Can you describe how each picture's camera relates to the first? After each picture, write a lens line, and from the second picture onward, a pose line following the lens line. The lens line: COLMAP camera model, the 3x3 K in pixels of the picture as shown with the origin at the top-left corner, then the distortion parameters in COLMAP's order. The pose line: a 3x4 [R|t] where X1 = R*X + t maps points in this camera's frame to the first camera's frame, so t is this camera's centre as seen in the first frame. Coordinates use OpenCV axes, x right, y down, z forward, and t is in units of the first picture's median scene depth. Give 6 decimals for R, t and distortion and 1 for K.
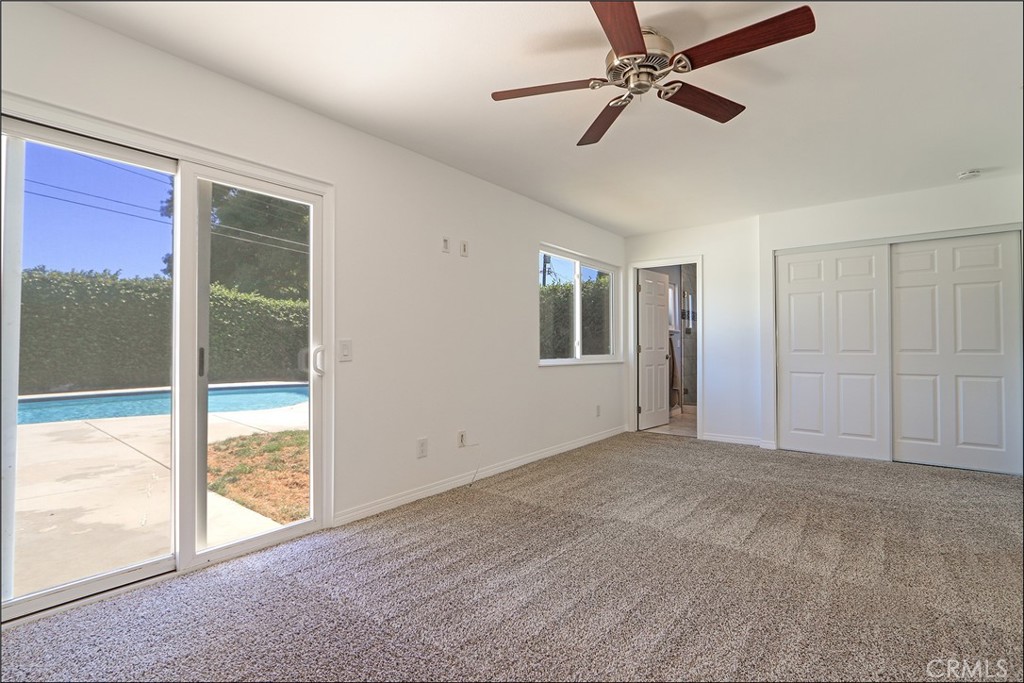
lens RADIAL K [[478.8, 0, 512.0], [0, 478.8, 341.5], [0, 0, 1]] dist [-0.000241, -0.000011]
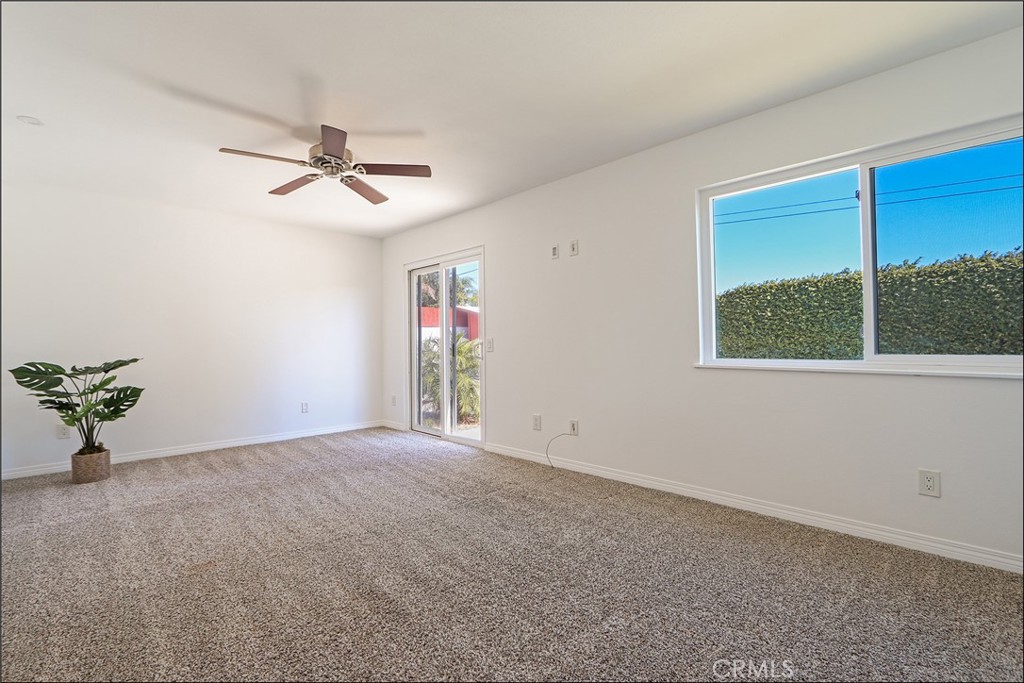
lens RADIAL K [[496.7, 0, 512.0], [0, 496.7, 341.5], [0, 0, 1]] dist [0.000272, 0.000052]
pose [[-0.148123, 0.001905, -0.988967, 0.385720], [0.025429, 0.999675, -0.001883, 0.003938], [0.988642, -0.025427, -0.148123, 0.394184]]
